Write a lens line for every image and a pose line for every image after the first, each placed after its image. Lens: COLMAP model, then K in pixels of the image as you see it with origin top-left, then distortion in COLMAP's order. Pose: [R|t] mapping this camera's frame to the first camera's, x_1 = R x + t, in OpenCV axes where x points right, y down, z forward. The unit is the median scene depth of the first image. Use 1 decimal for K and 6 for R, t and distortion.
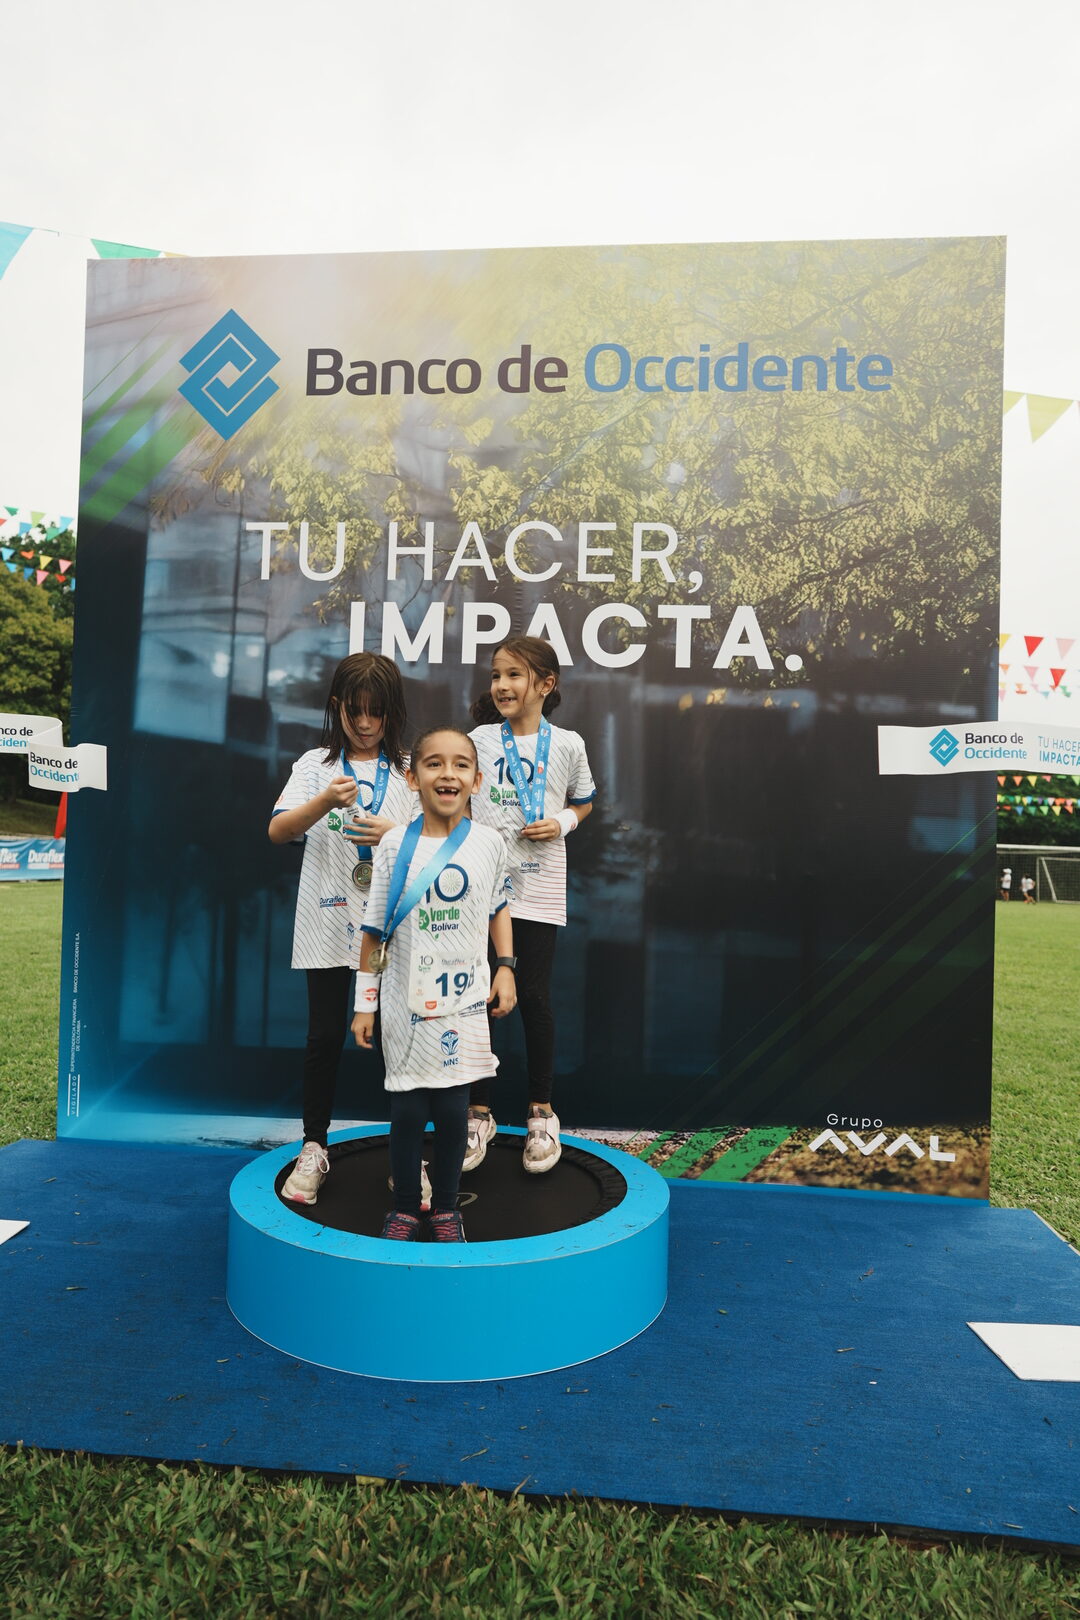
lens RADIAL K [[1075.7, 0, 534.5], [0, 1075.7, 813.5], [0, 0, 1]] dist [-0.040729, 0.055304]
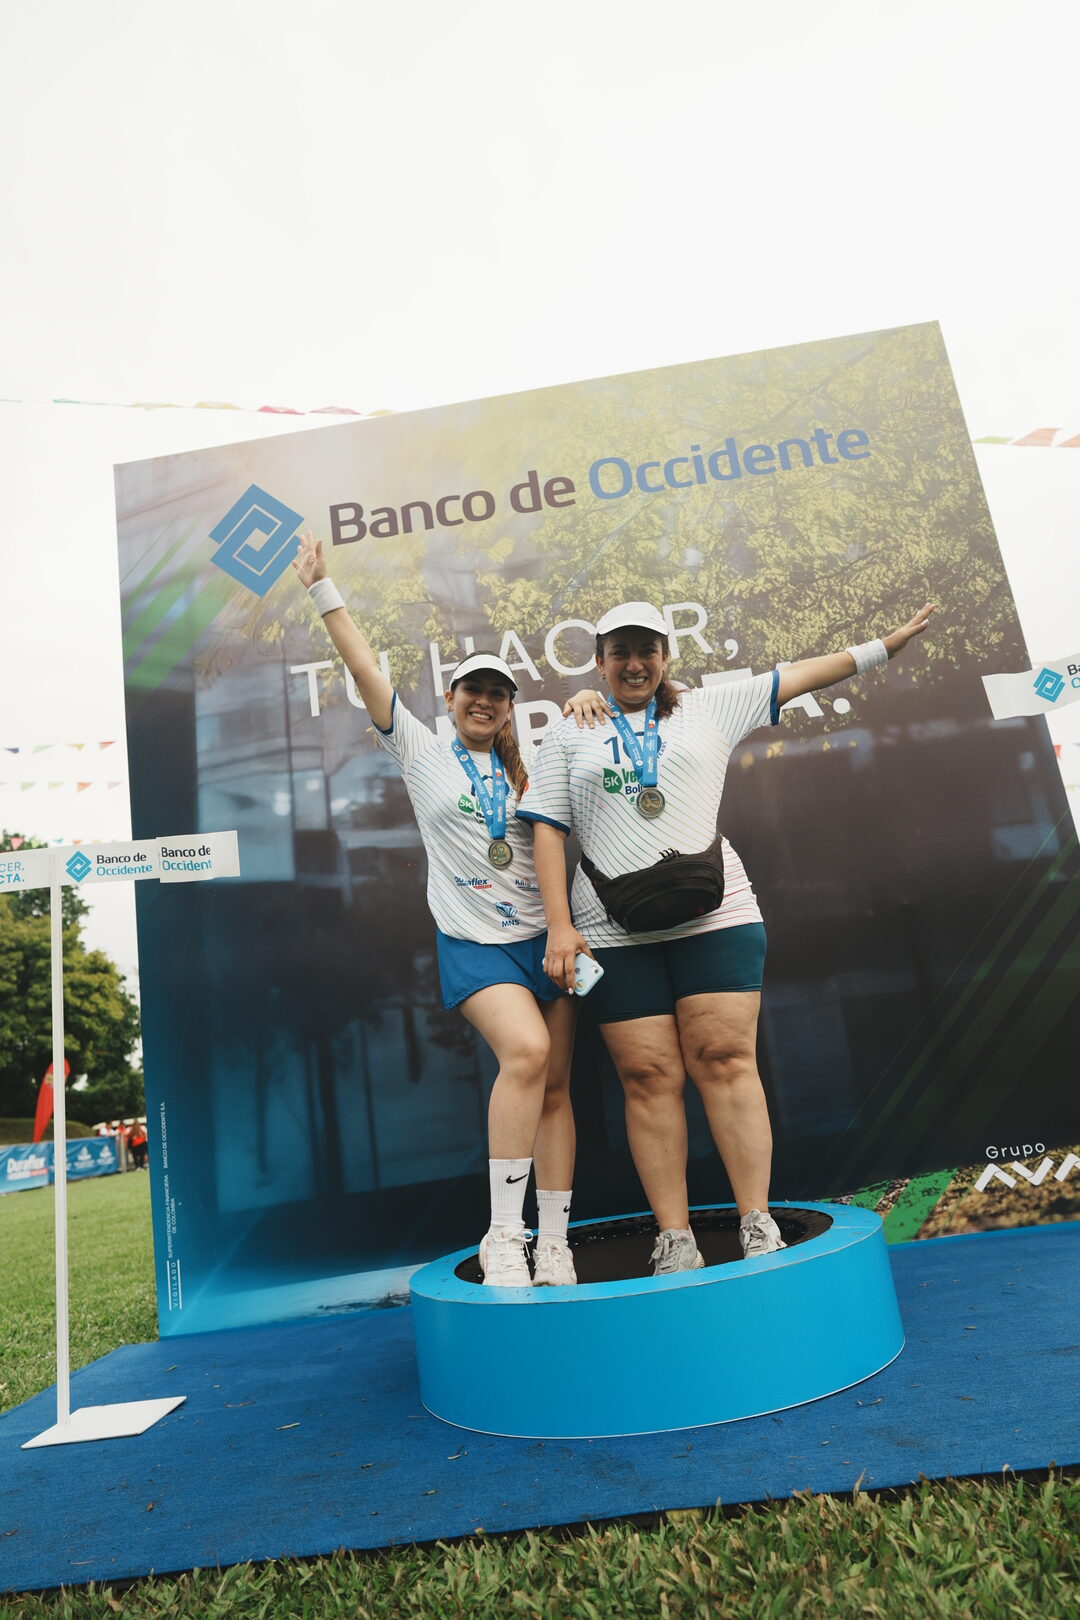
lens RADIAL K [[1075.7, 0, 534.0], [0, 1075.7, 807.3], [0, 0, 1]] dist [-0.040729, 0.055304]
pose [[0.985988, -0.158128, 0.053141, -0.119171], [0.165957, 0.962133, -0.216239, 0.125949], [-0.016935, 0.222028, 0.974893, 0.019203]]
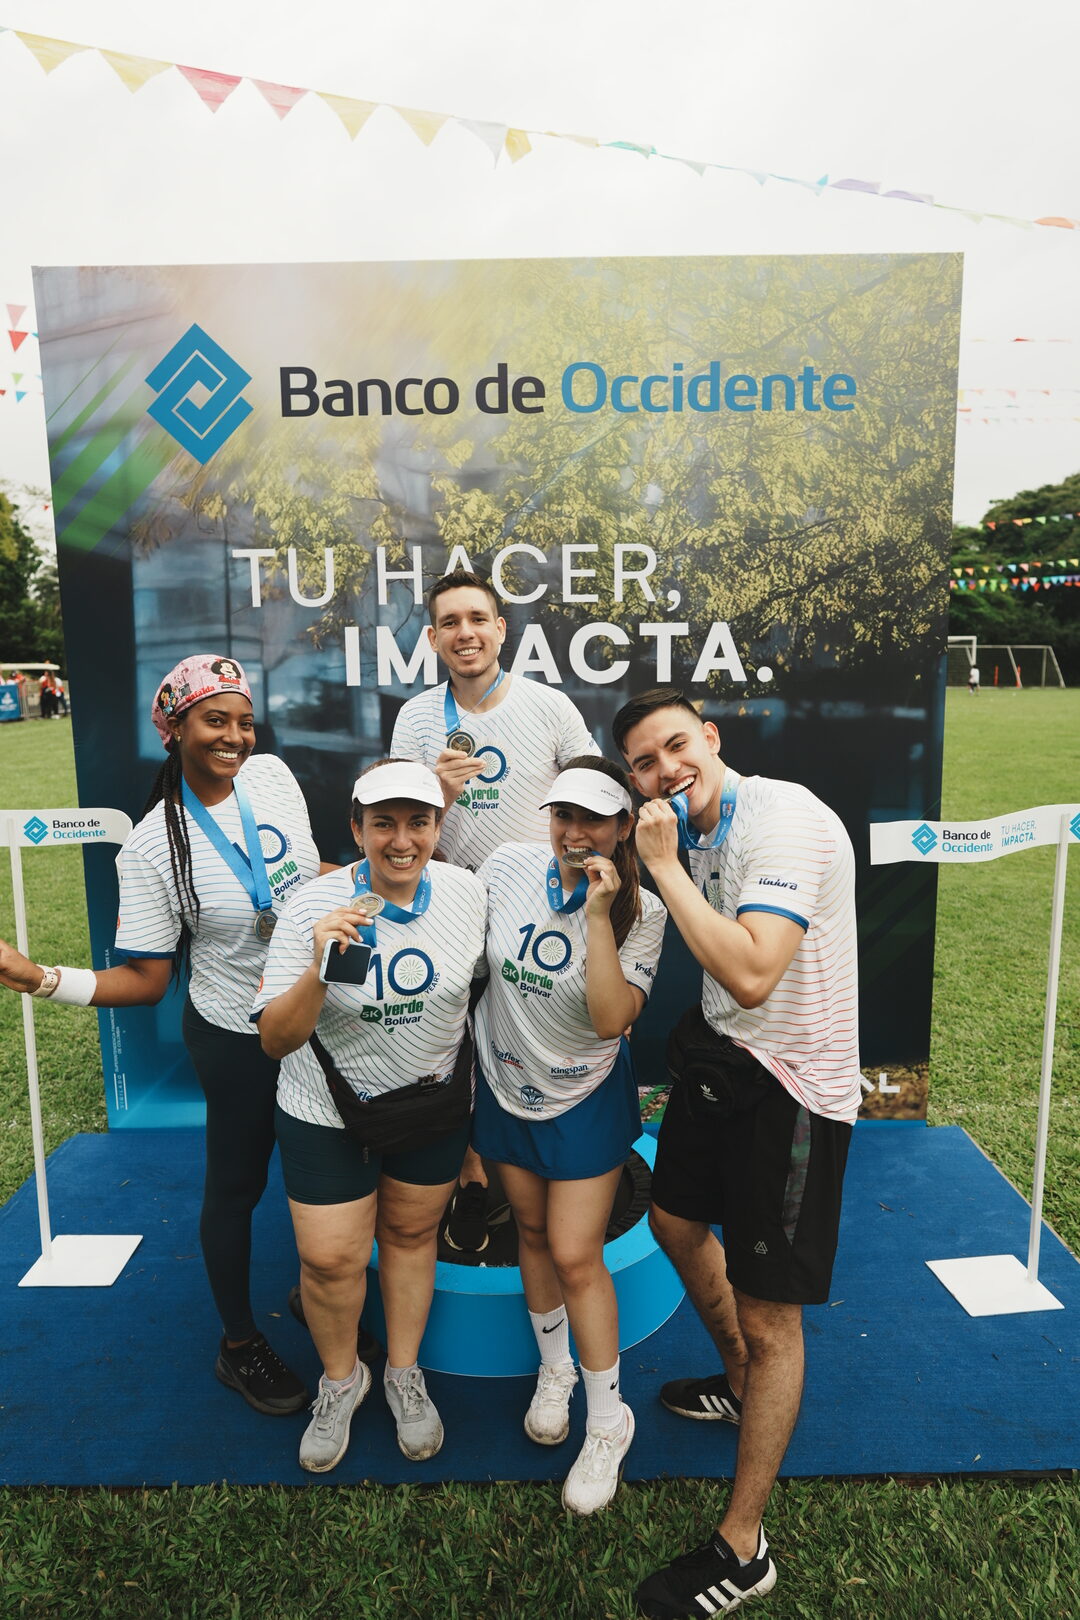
lens RADIAL K [[1075.7, 0, 534.8], [0, 1075.7, 807.9], [0, 0, 1]] dist [-0.040729, 0.055304]
pose [[0.993630, -0.061752, 0.094261, -0.099977], [0.043281, 0.981456, 0.186735, -0.218007], [-0.104045, -0.181466, 0.977878, -0.065027]]
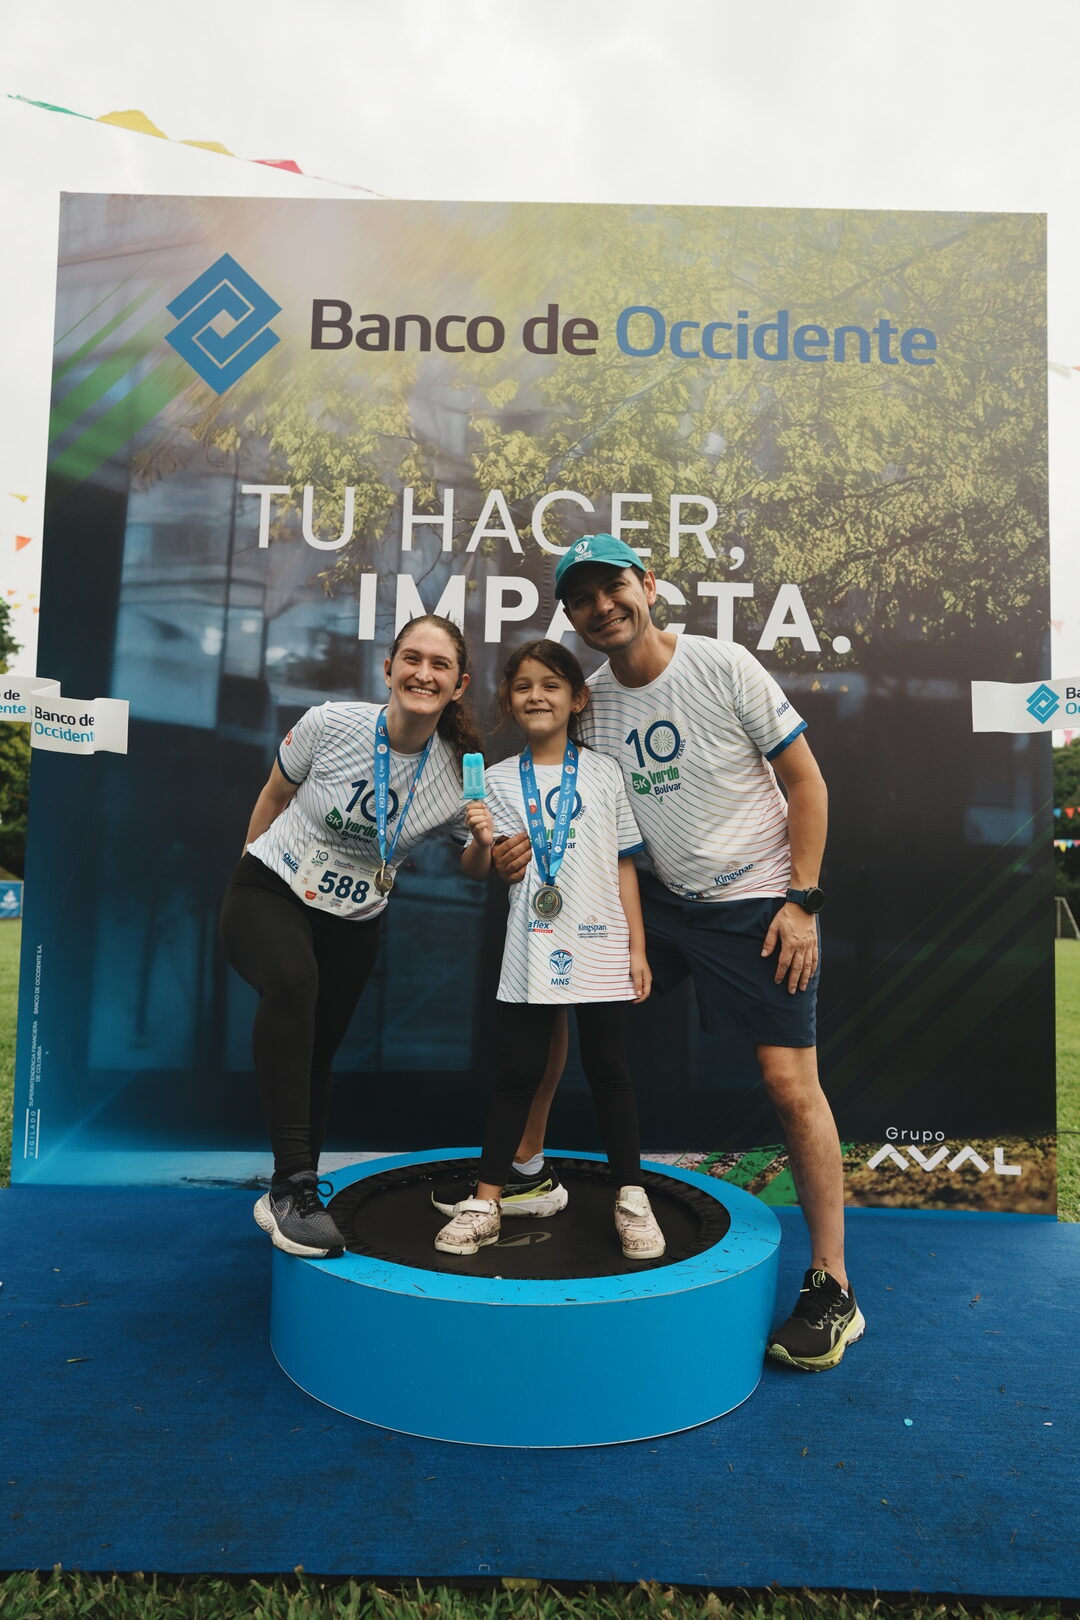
lens RADIAL K [[1075.7, 0, 539.8], [0, 1075.7, 809.9], [0, 0, 1]] dist [-0.040729, 0.055304]
pose [[0.995100, -0.000113, 0.098869, -0.113643], [0.004286, 0.999109, -0.041994, 0.042304], [-0.098777, 0.042212, 0.994214, 0.094680]]
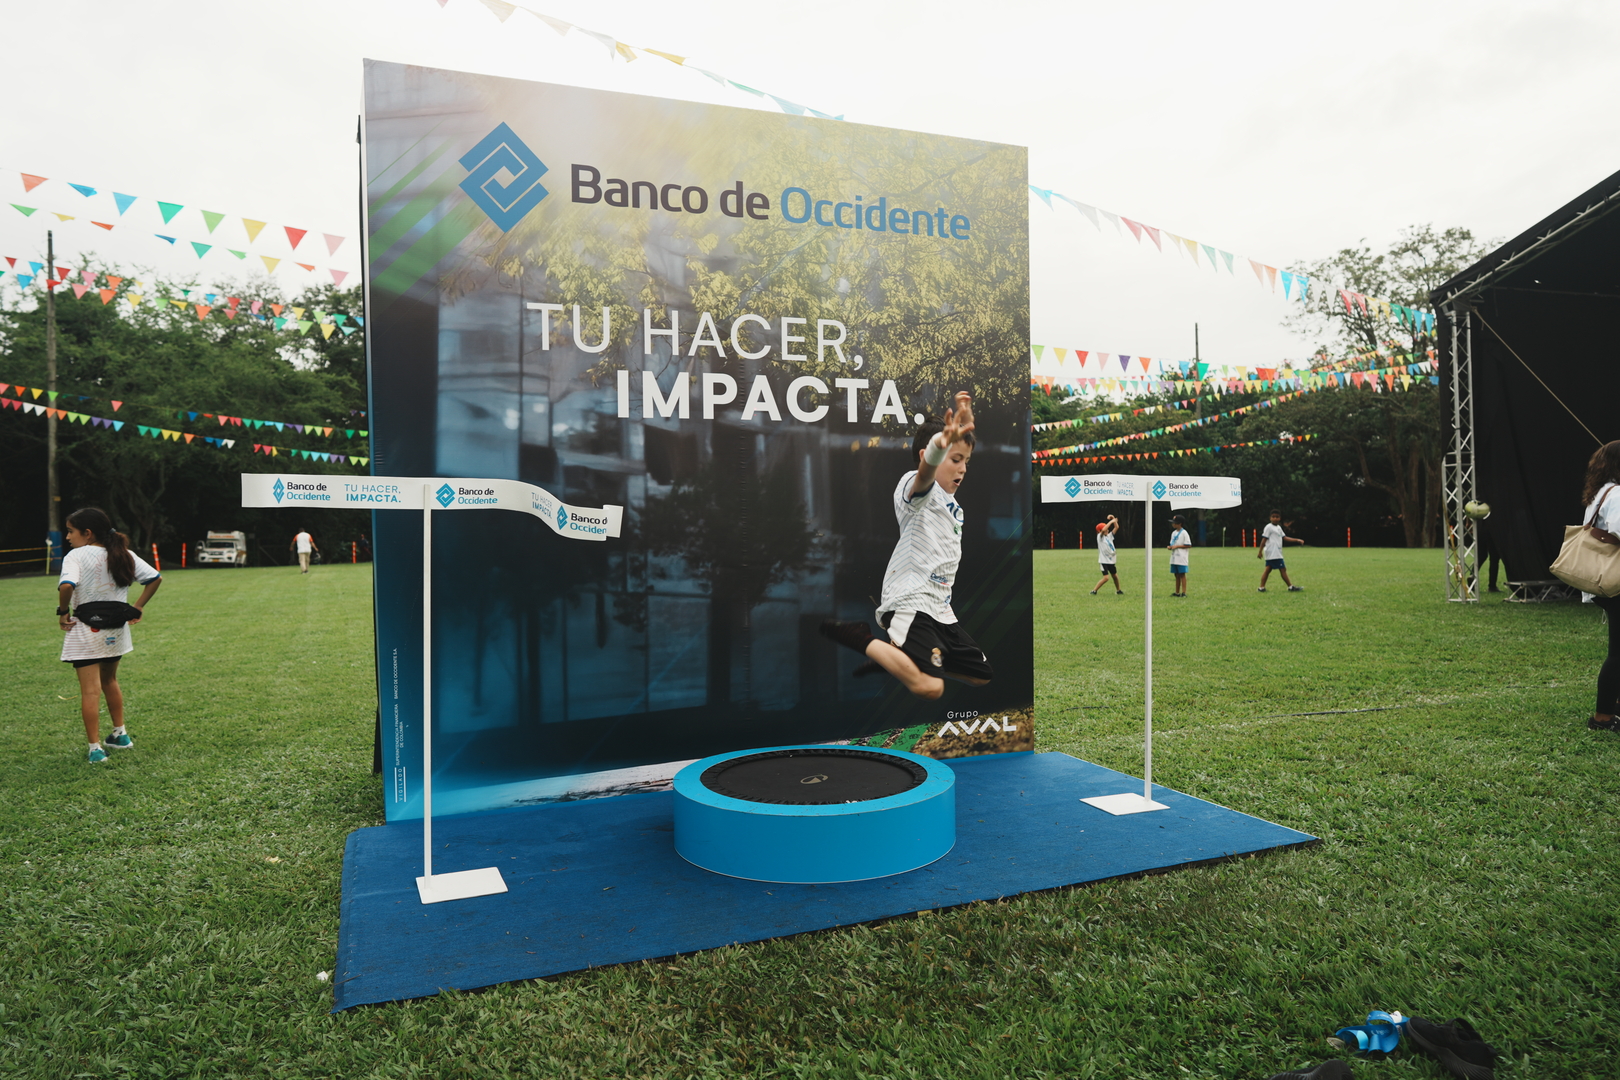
lens RADIAL K [[1075.7, 0, 815.5], [0, 1075.7, 542.4], [0, 0, 1]] dist [-0.040729, 0.055304]
pose [[0.880422, -0.058988, 0.470508, -0.596732], [0.031099, 0.997279, 0.066837, -0.072246], [-0.473170, -0.044213, 0.879861, -0.260075]]
